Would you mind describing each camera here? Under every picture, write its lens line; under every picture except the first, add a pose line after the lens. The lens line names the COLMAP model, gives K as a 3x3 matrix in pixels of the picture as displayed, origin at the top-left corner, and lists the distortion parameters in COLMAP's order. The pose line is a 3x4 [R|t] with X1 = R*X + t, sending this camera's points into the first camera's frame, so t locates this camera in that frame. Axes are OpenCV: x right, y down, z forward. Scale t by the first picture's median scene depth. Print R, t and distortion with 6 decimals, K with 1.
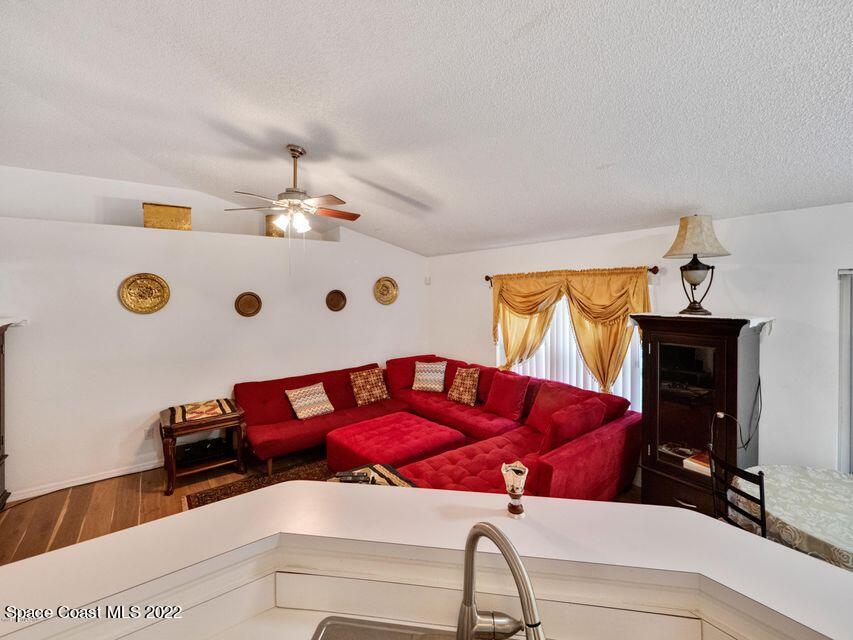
lens RADIAL K [[371.6, 0, 428.5], [0, 371.6, 299.0], [0, 0, 1]] dist [-0.005009, 0.001147]
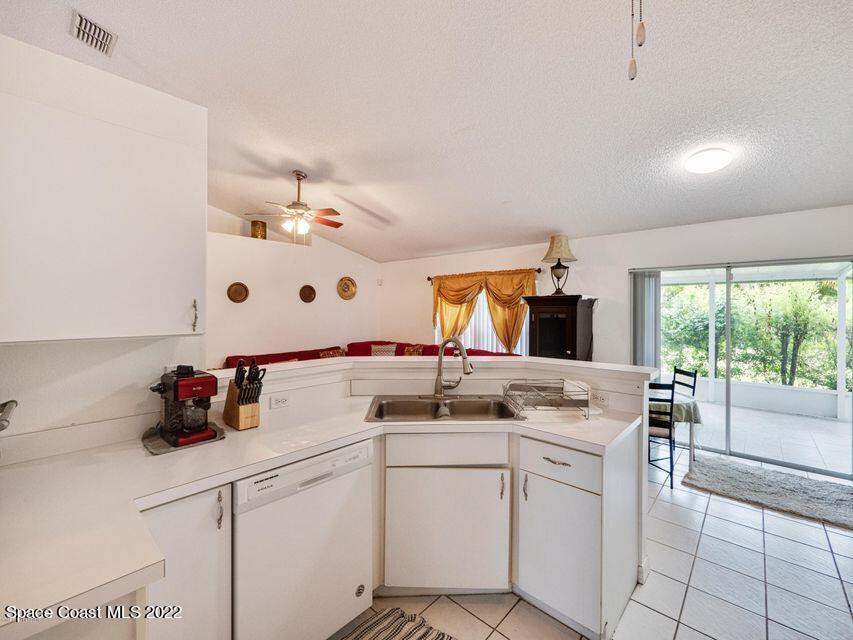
lens RADIAL K [[371.6, 0, 431.1], [0, 371.6, 313.9], [0, 0, 1]] dist [-0.005009, 0.001147]
pose [[0.980816, 0.012398, 0.194540, -0.113328], [-0.009445, 0.999826, -0.016100, 0.114245], [-0.194706, 0.013954, 0.980762, -0.372486]]
